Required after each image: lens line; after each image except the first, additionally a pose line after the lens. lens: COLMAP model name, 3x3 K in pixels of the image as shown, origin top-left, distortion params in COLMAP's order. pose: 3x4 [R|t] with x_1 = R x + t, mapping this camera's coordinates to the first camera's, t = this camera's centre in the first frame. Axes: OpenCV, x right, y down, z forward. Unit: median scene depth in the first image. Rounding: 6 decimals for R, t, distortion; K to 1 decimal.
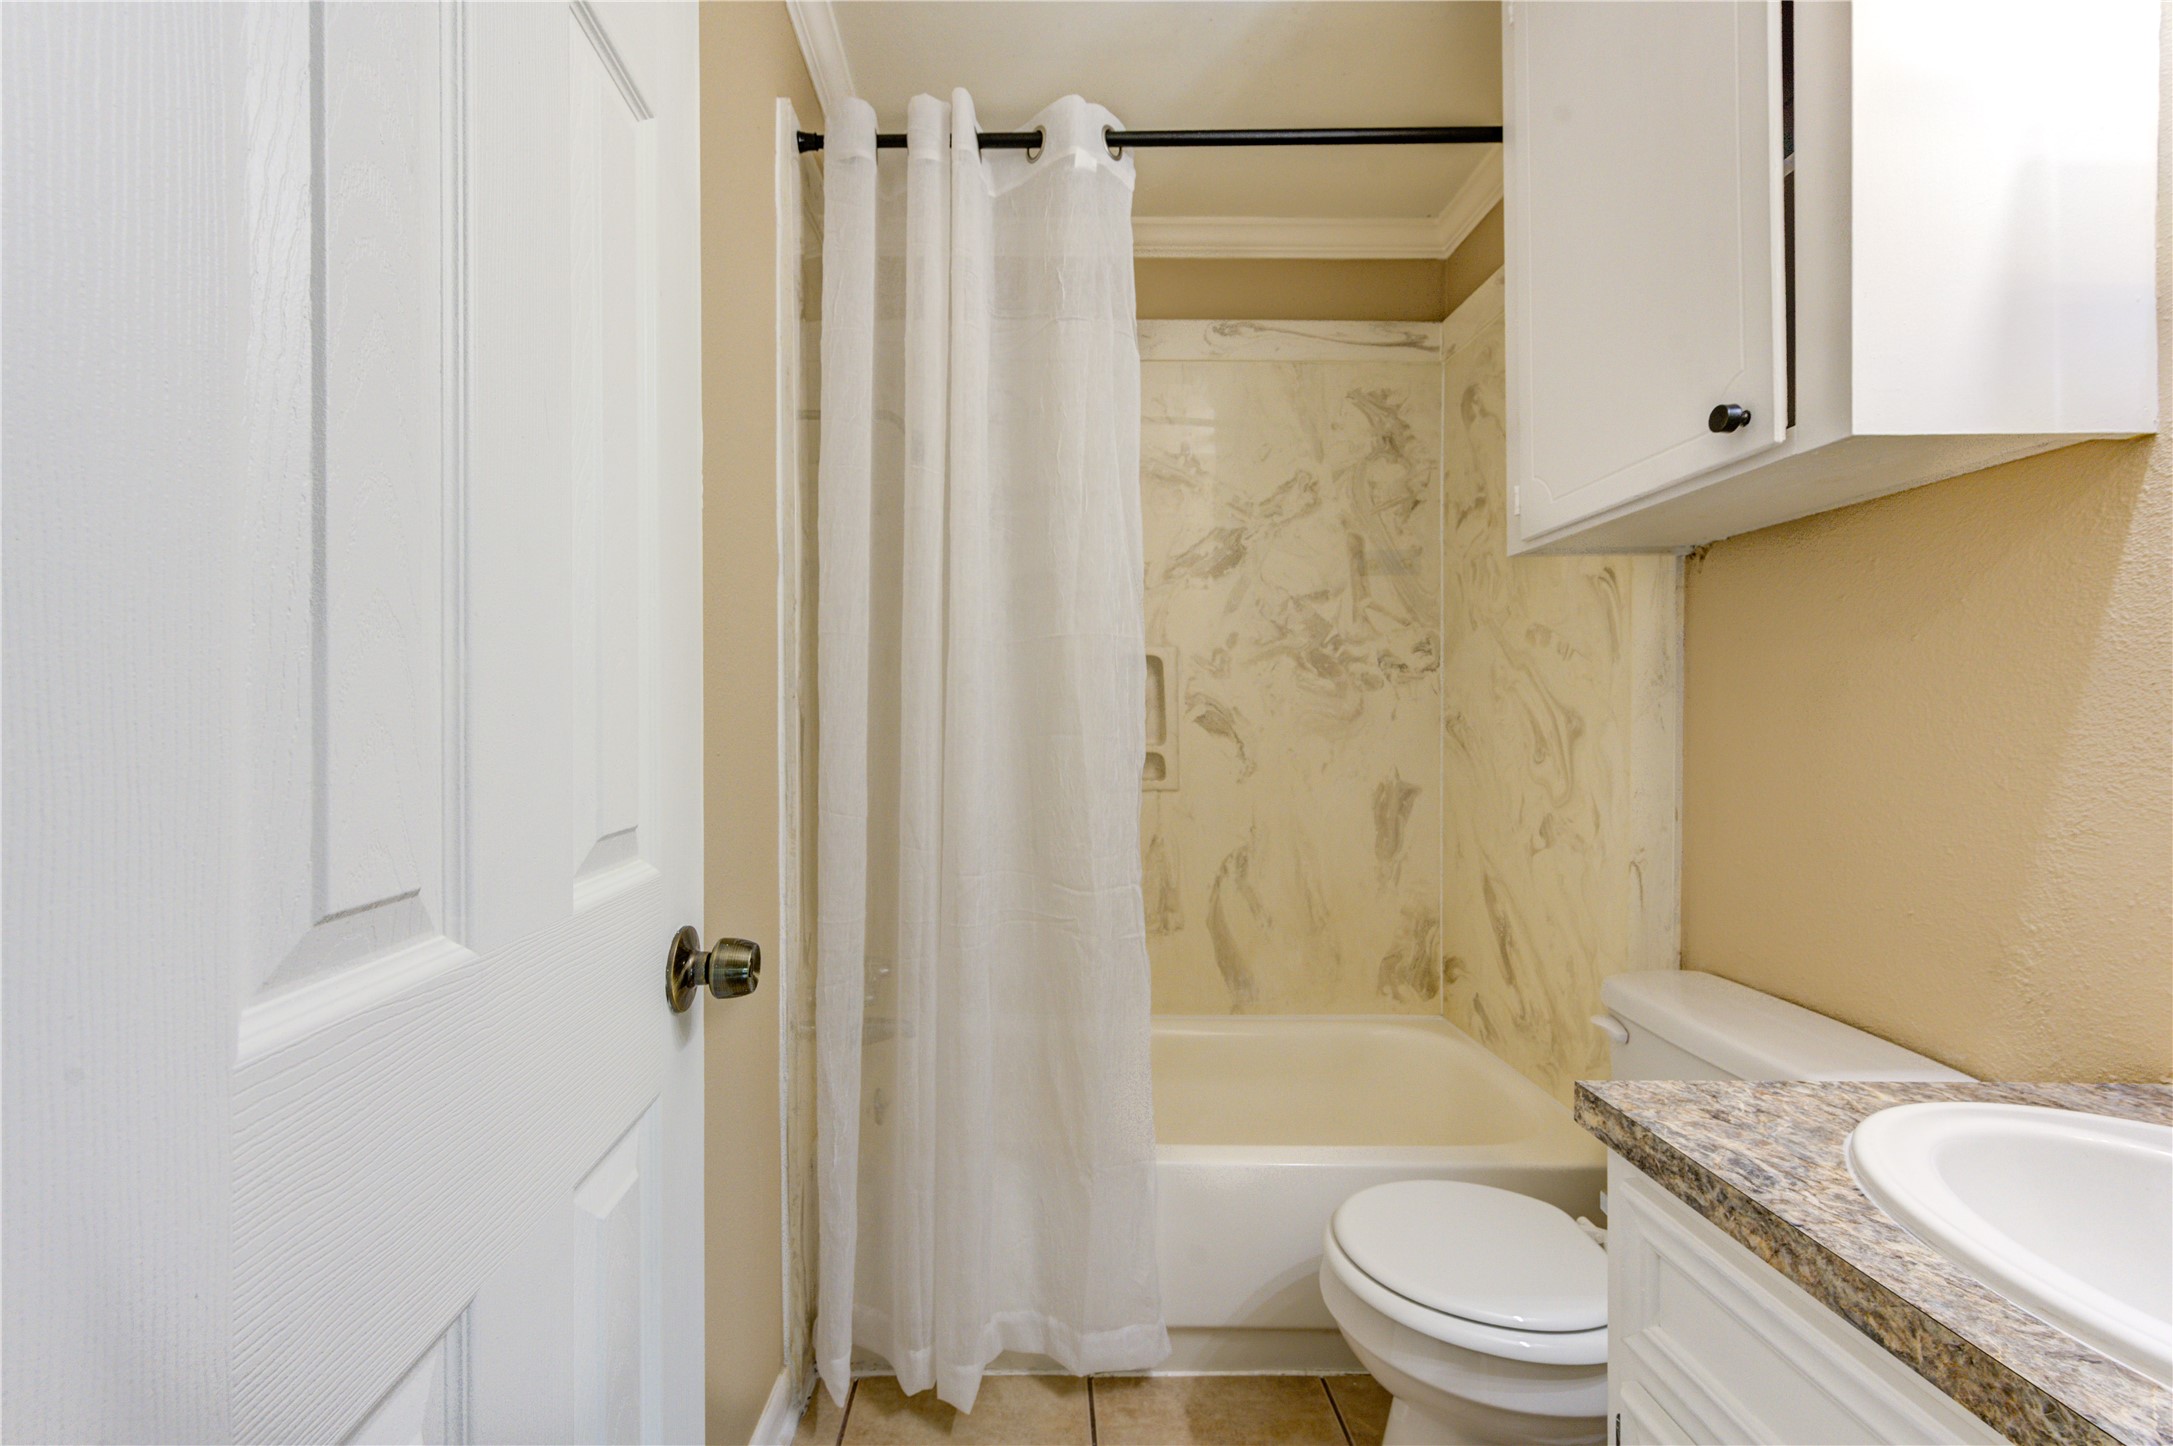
lens RADIAL K [[866.6, 0, 1076.1], [0, 866.6, 719.0], [0, 0, 1]] dist [0.007054, -0.000141]
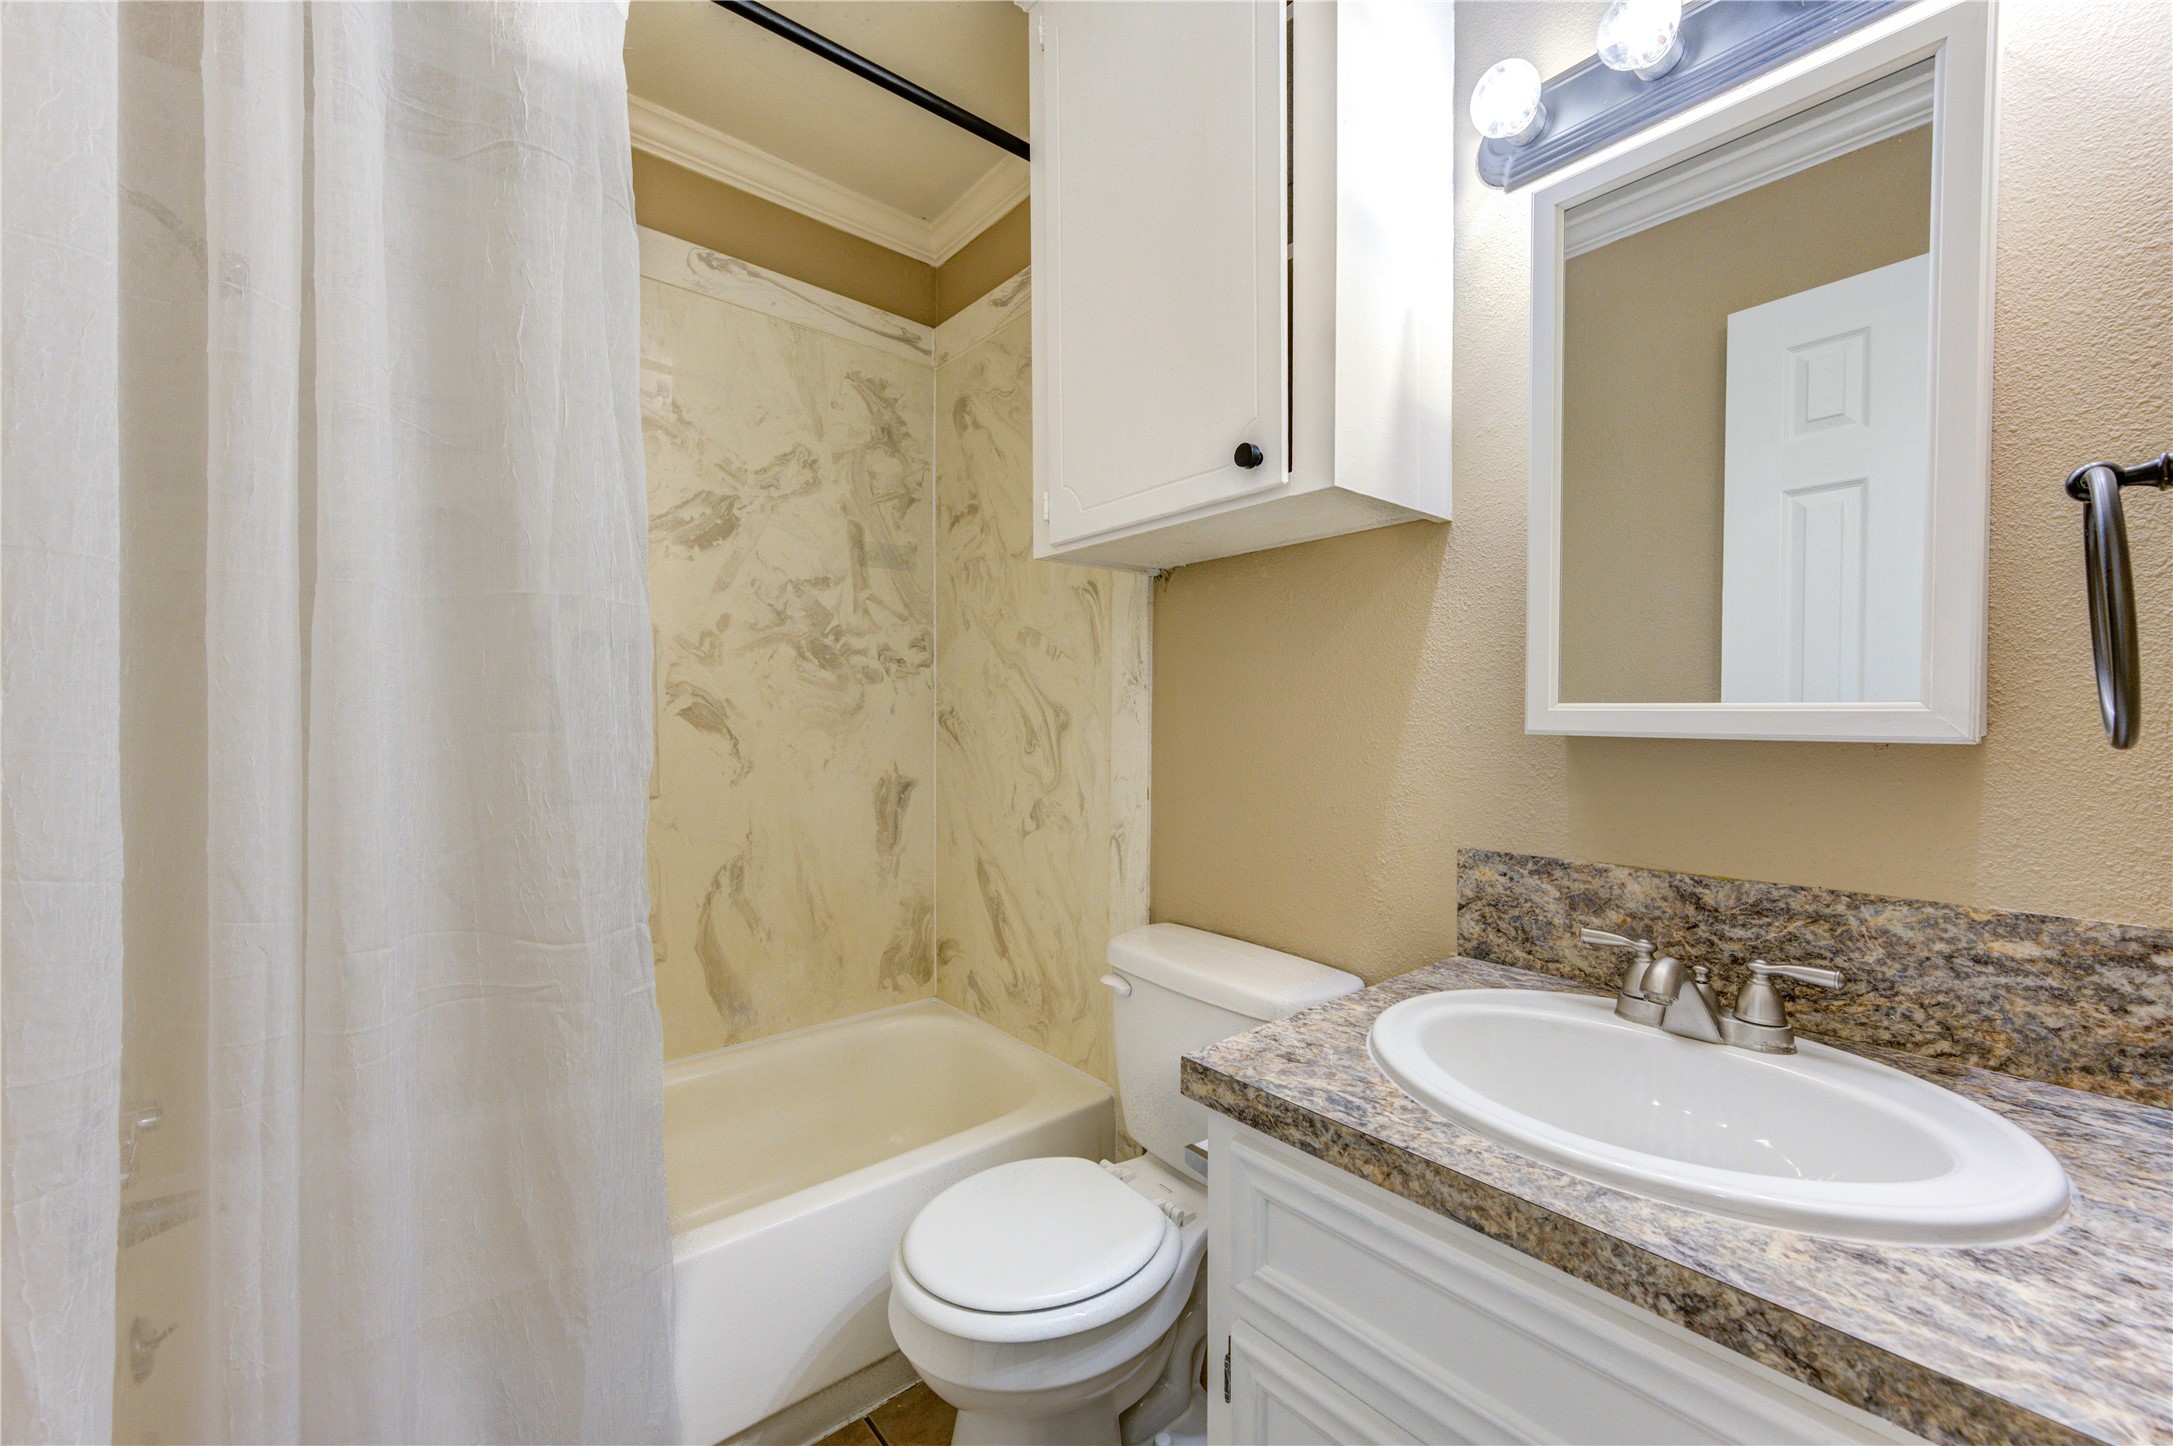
lens RADIAL K [[825.8, 0, 1089.8], [0, 825.8, 731.9], [0, 0, 1]] dist [0.009587, -0.005472]
pose [[0.784590, -0.009646, 0.619939, -0.057346], [-0.003249, 0.999801, 0.019669, 0.002421], [-0.620006, -0.017446, 0.784403, 0.129741]]
